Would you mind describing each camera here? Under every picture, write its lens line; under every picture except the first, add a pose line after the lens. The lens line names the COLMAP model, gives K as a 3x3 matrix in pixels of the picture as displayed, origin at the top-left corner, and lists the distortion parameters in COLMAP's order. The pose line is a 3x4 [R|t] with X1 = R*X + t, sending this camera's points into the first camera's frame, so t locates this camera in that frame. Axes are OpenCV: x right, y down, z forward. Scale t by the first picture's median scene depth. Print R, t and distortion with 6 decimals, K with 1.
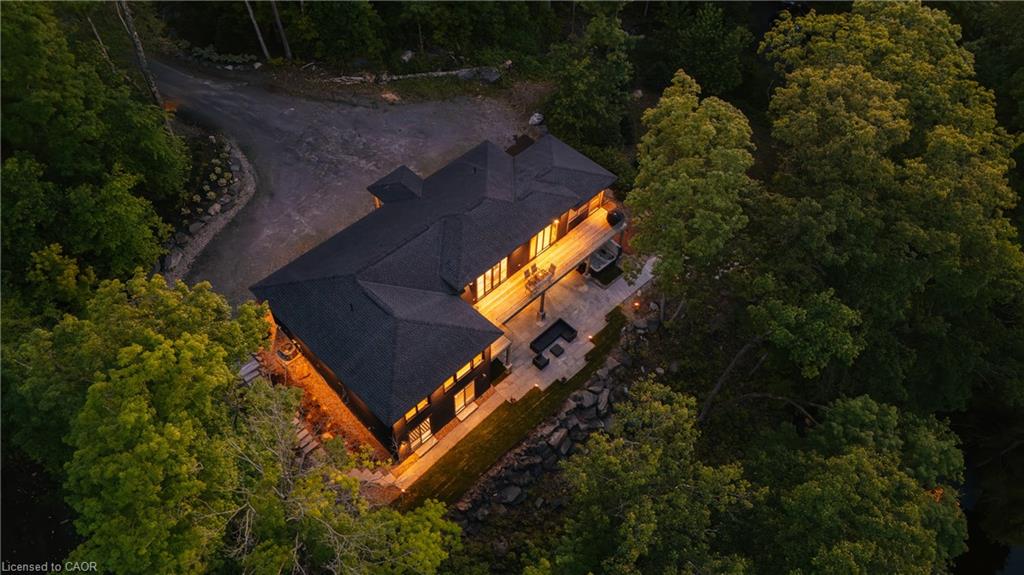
lens RADIAL K [[739.3, 0, 513.5], [0, 739.3, 283.7], [0, 0, 1]] dist [0.038130, -0.005979]
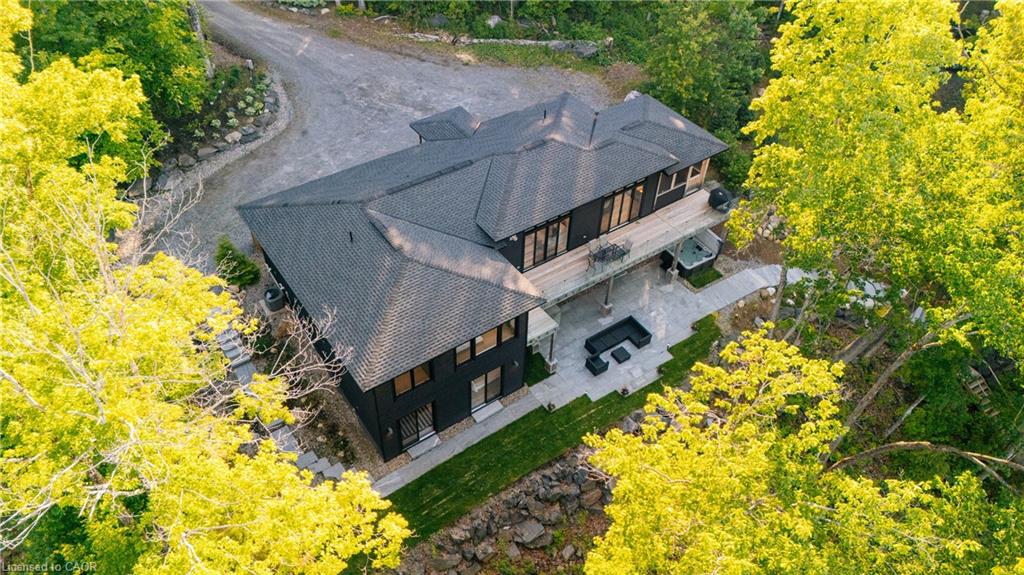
lens RADIAL K [[739.3, 0, 507.8], [0, 739.3, 291.6], [0, 0, 1]] dist [0.038130, -0.005979]
pose [[0.983046, 0.127103, -0.132158, 0.035245], [-0.140788, 0.984984, -0.099929, 0.111656], [0.117472, 0.116841, 0.986179, 0.228925]]
